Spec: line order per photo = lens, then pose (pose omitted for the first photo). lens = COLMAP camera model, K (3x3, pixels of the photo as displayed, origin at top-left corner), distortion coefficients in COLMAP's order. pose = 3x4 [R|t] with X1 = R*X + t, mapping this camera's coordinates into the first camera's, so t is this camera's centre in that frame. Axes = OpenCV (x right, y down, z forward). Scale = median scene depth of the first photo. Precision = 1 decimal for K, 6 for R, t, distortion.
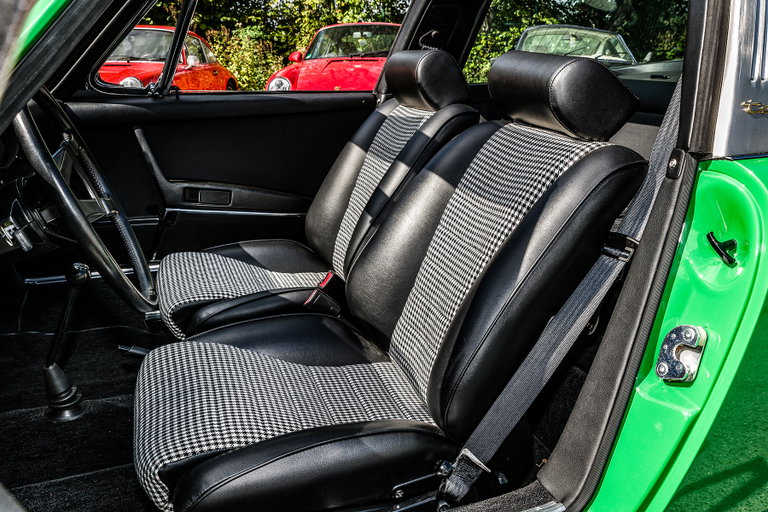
lens RADIAL K [[659.0, 0, 384.0], [0, 659.0, 256.0], [0, 0, 1]] dist [0.008323, 0.004126]
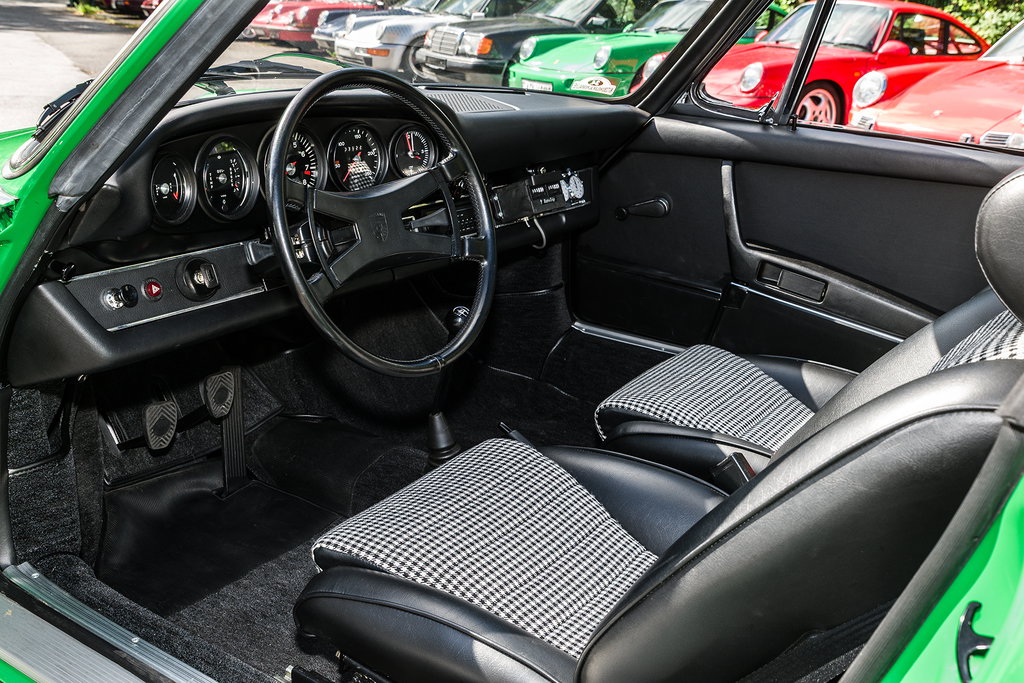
lens RADIAL K [[977.7, 0, 512.0], [0, 977.7, 341.5], [0, 0, 1]] dist [-0.004992, -0.002794]
pose [[0.585682, 0.292078, -0.756086, 0.363598], [-0.290228, 0.946538, 0.140832, -0.097919], [0.756798, 0.136955, 0.639140, 0.177210]]
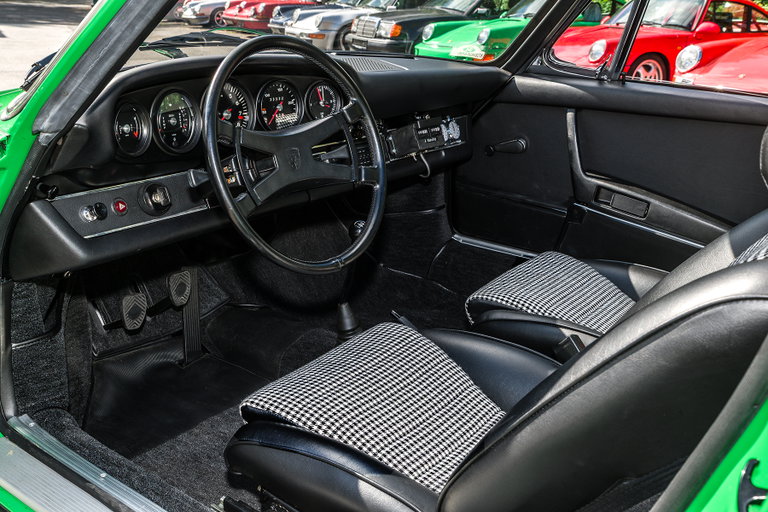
lens RADIAL K [[728.8, 0, 384.0], [0, 728.8, 256.0], [0, 0, 1]] dist [-0.007749, 0.002509]
pose [[0.549389, 0.296697, -0.781116, 0.353947], [-0.284330, 0.945428, 0.159128, -0.094887], [0.785702, 0.134671, 0.603768, 0.213254]]
